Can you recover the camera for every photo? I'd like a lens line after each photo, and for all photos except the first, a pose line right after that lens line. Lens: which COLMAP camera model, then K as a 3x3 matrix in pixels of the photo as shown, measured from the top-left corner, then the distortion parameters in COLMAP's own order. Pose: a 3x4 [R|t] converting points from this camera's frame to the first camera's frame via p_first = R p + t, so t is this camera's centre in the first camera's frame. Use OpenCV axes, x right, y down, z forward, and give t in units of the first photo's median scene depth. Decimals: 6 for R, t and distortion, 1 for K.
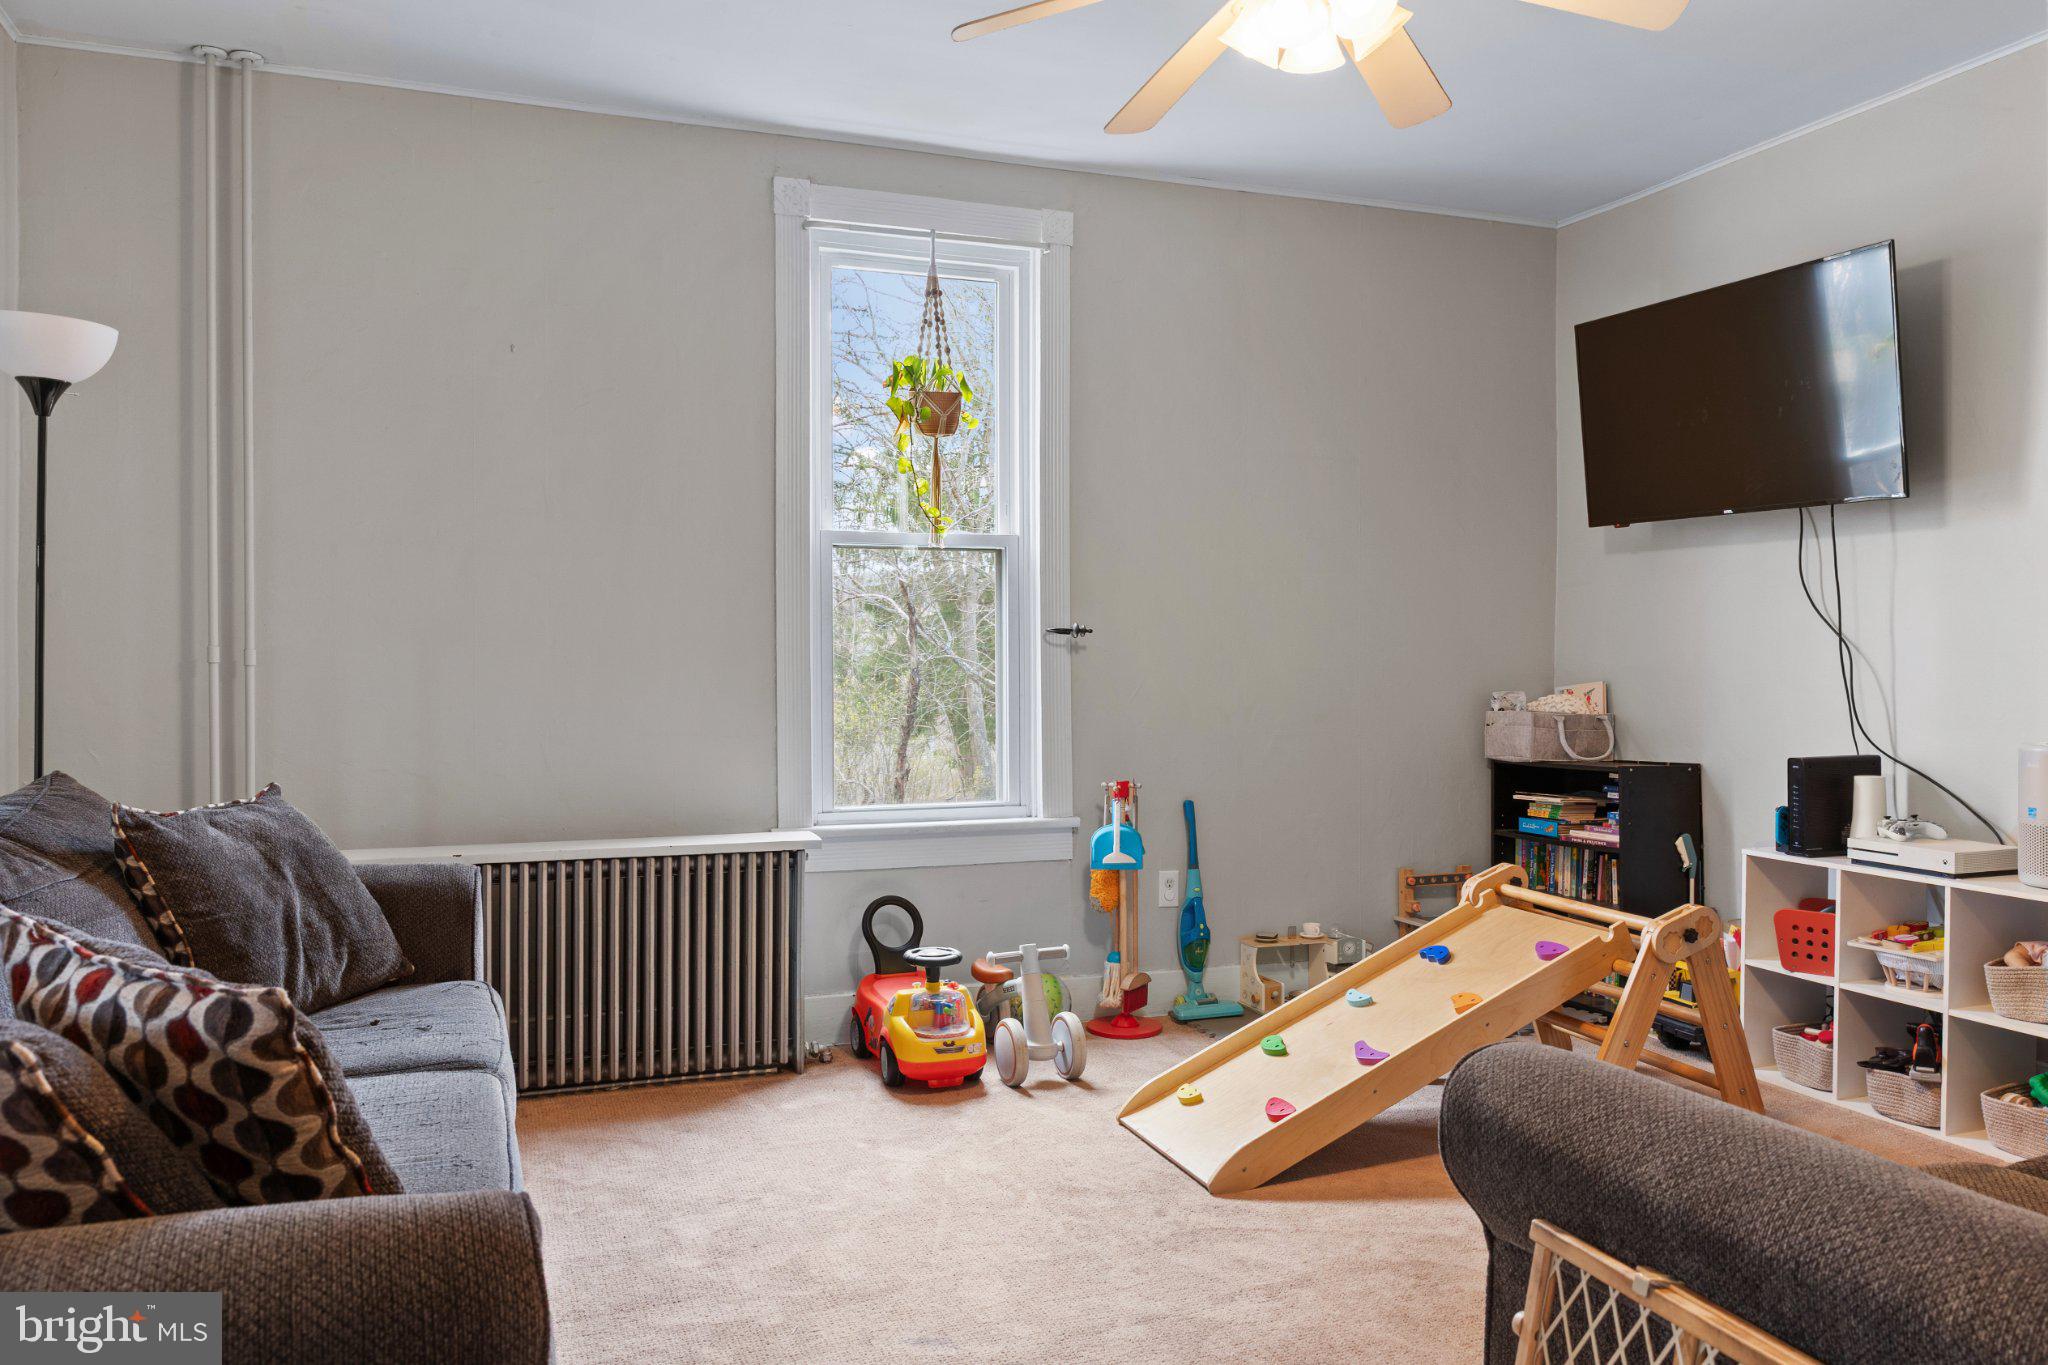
lens RADIAL K [[1487.4, 0, 1024.0], [0, 1487.4, 682.5], [0, 0, 1]] dist [0.004710, 0.001092]
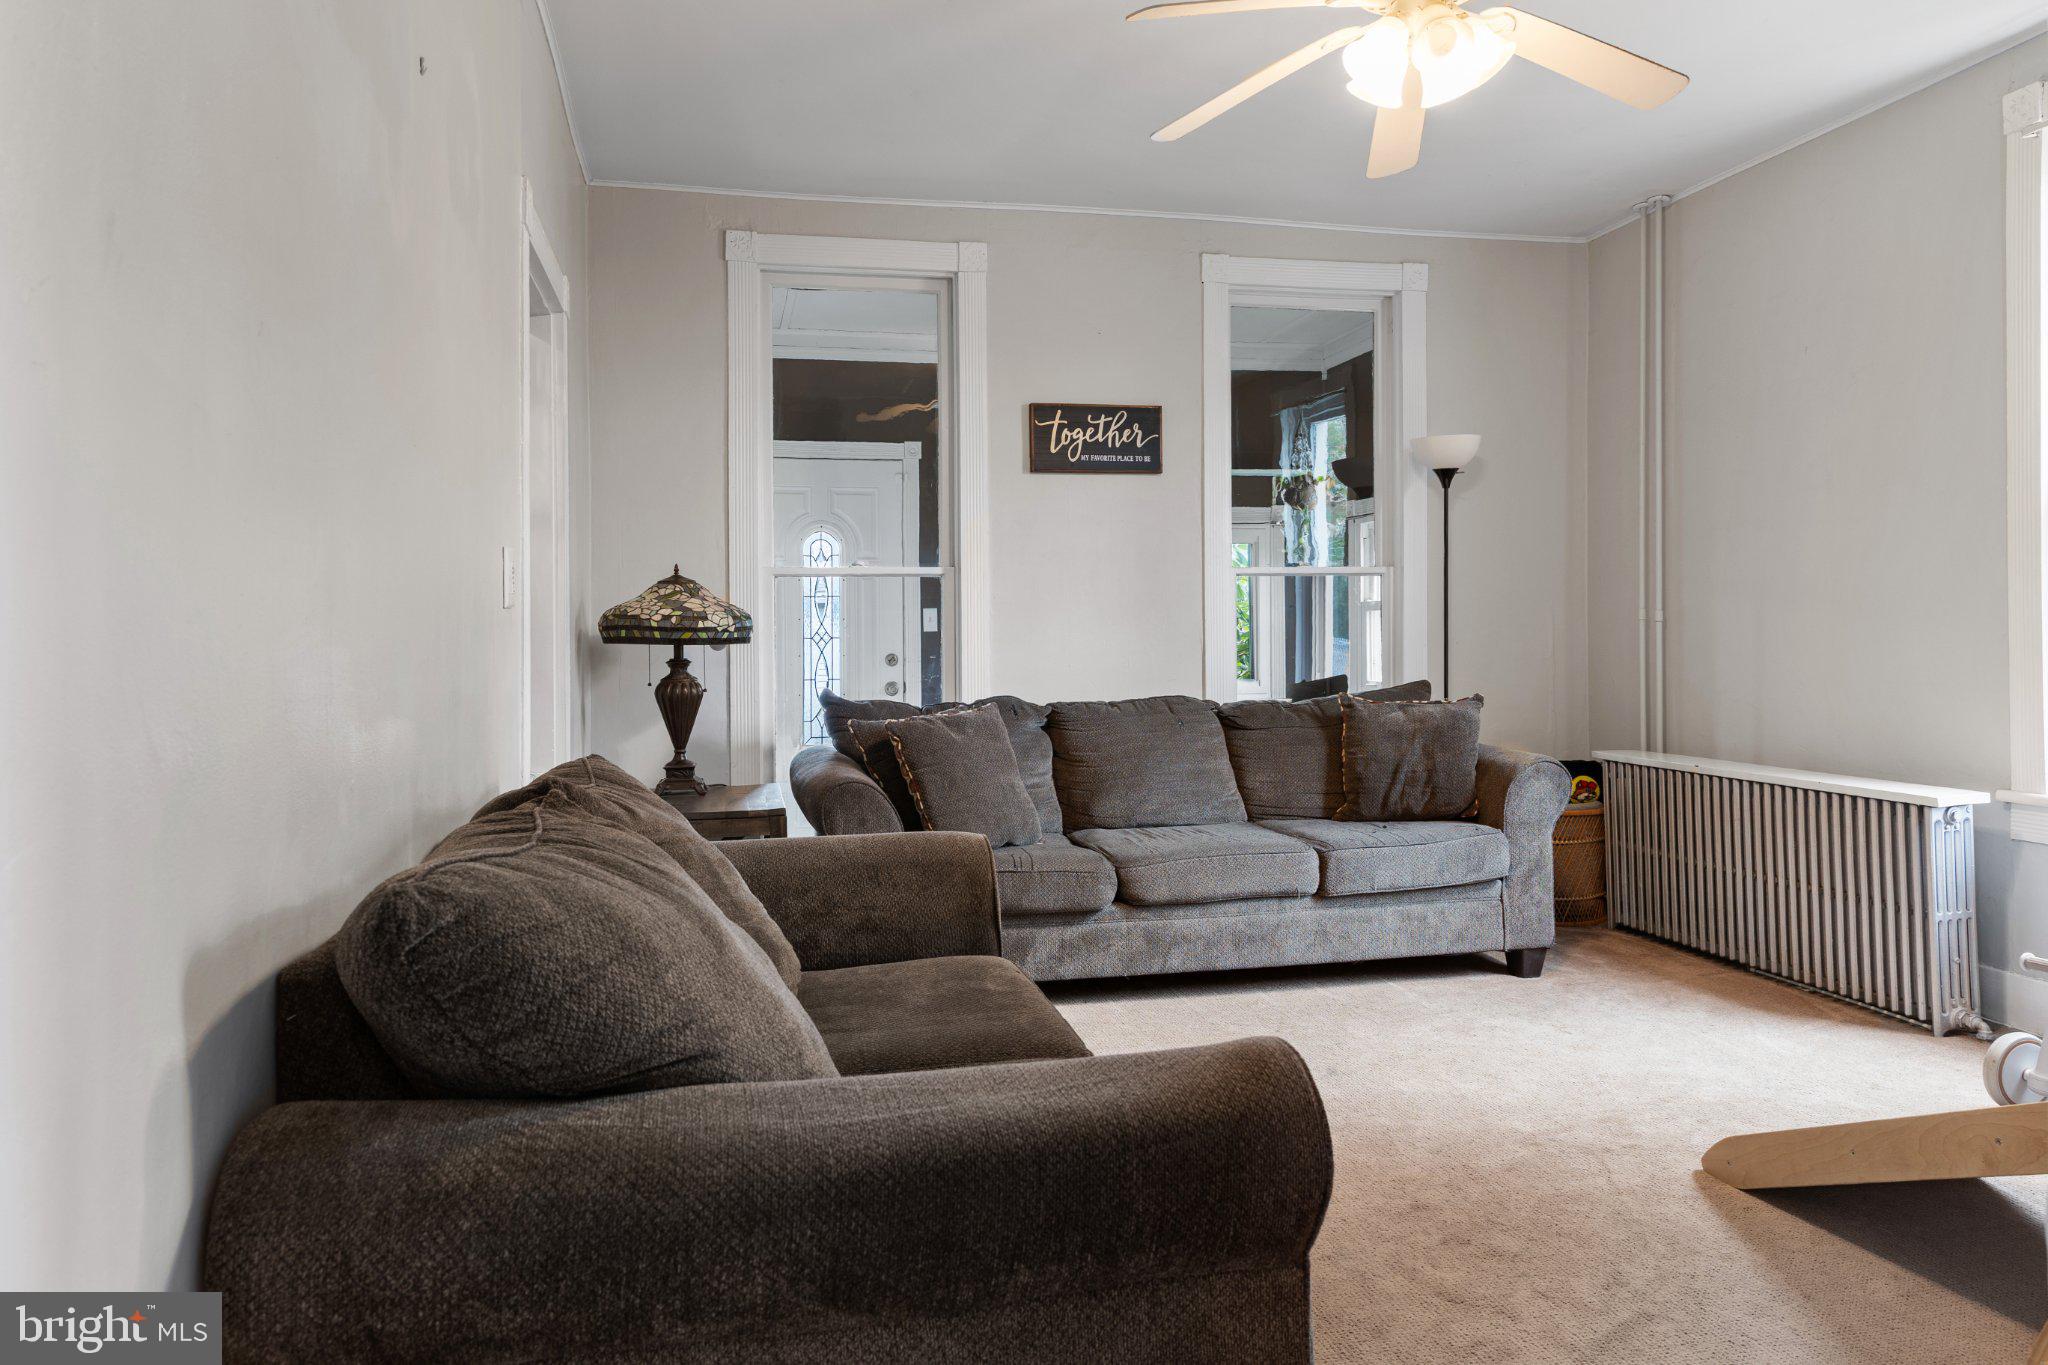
lens RADIAL K [[1385.7, 0, 1029.1], [0, 1385.7, 635.0], [0, 0, 1]] dist [0.003400, -0.000315]
pose [[-0.132067, 0.000013, -0.991241, 1.065312], [-0.005116, 0.999987, 0.000695, 0.003918], [0.991228, 0.005163, -0.132065, 0.690198]]
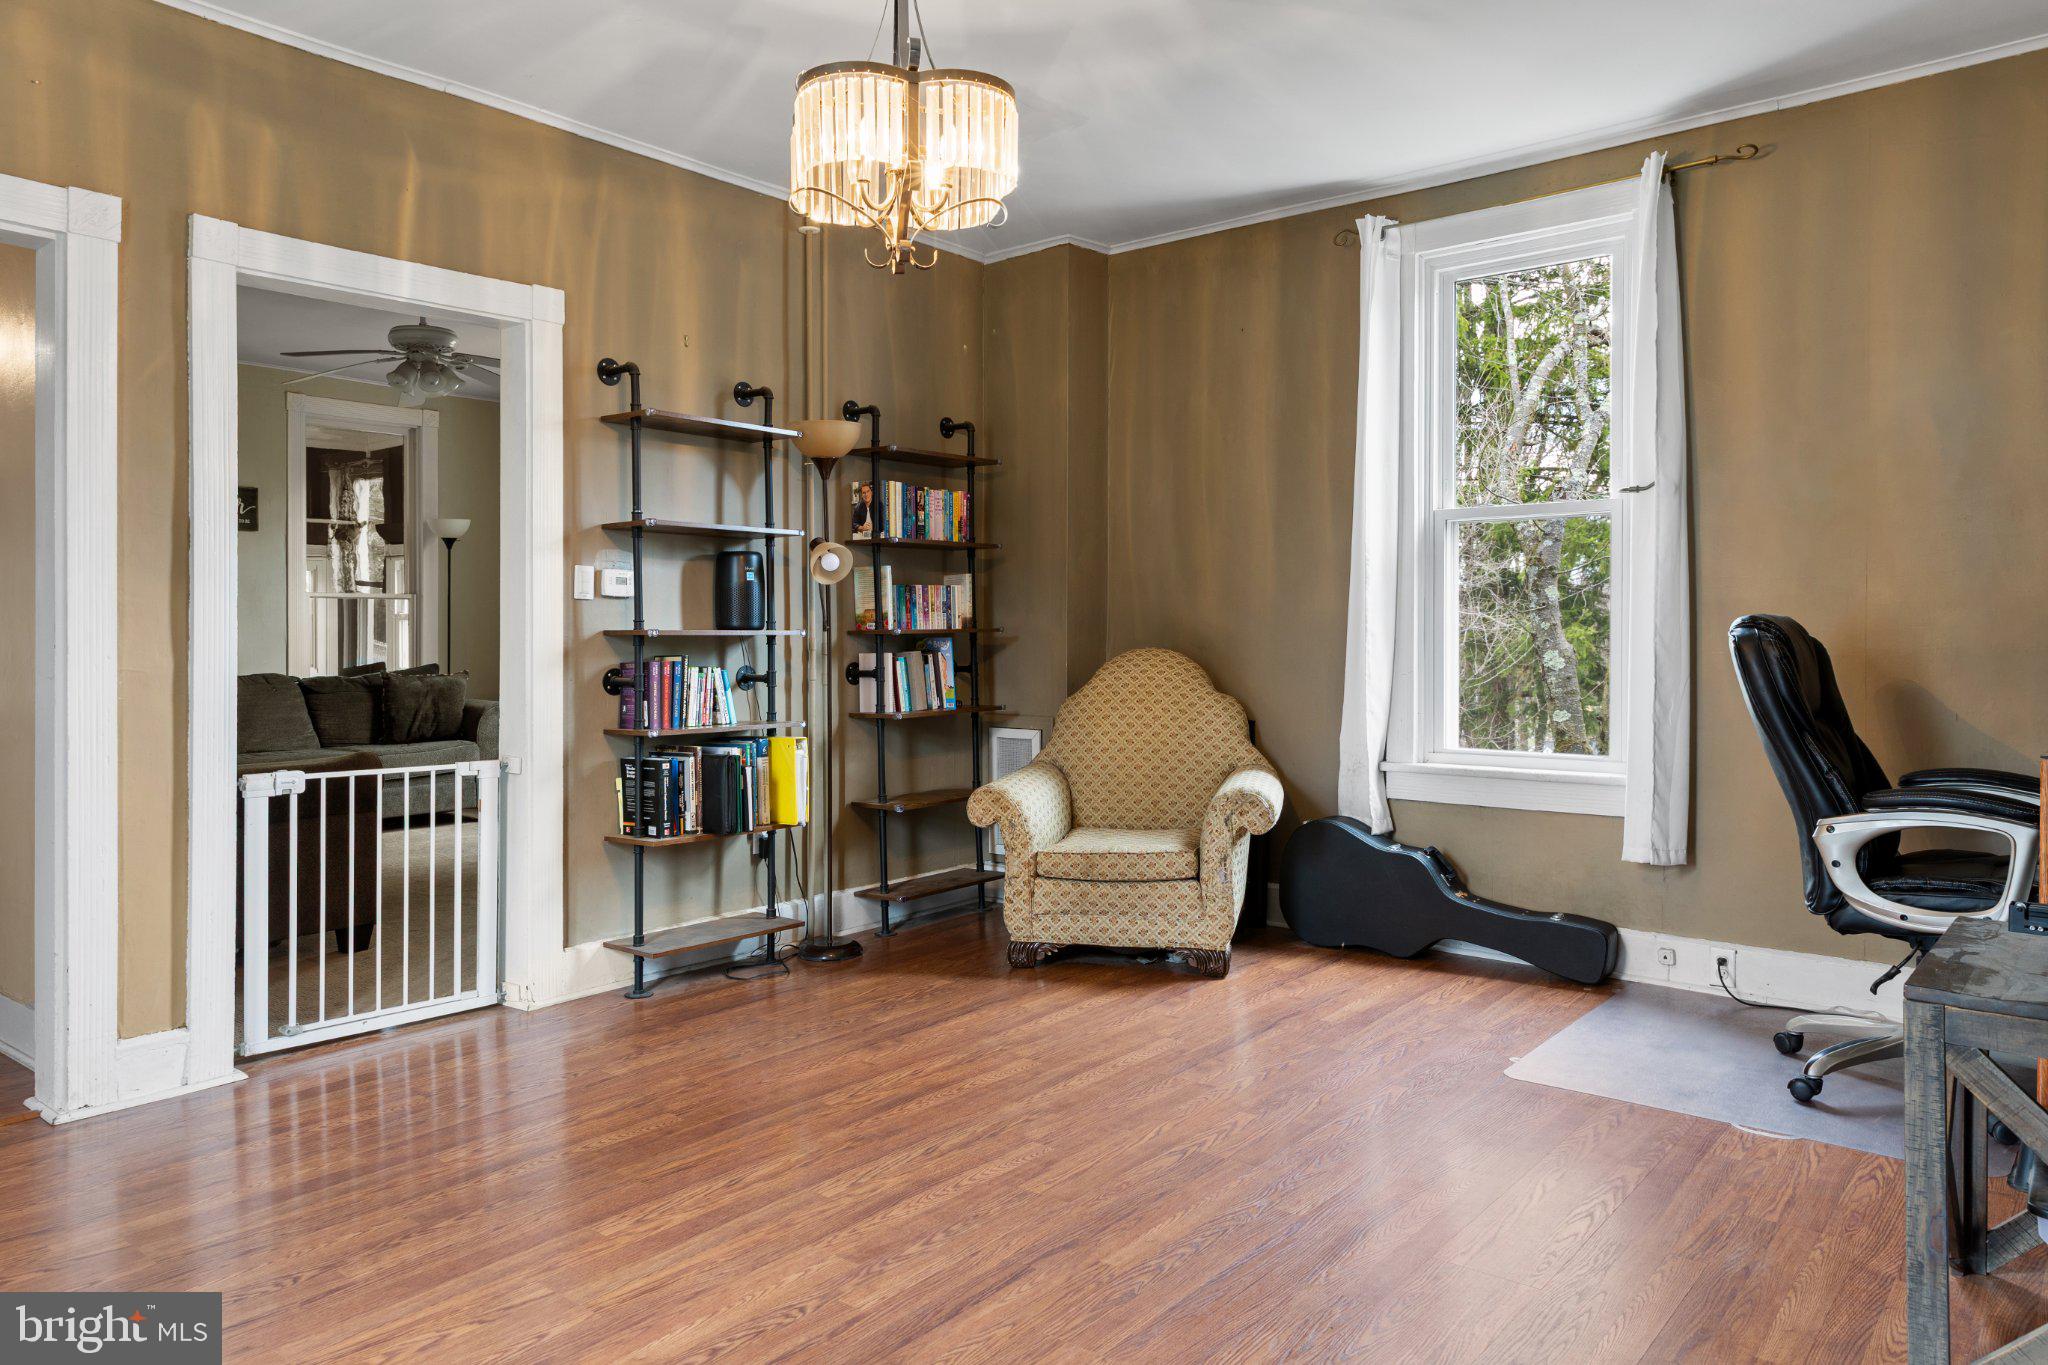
lens RADIAL K [[1385.7, 0, 1029.1], [0, 1385.7, 635.0], [0, 0, 1]] dist [0.003400, -0.000315]
pose [[0.507772, -0.007745, -0.861457, 2.328255], [-0.005811, 0.999906, -0.012416, 0.026090], [0.861472, 0.011310, 0.507679, 0.557759]]
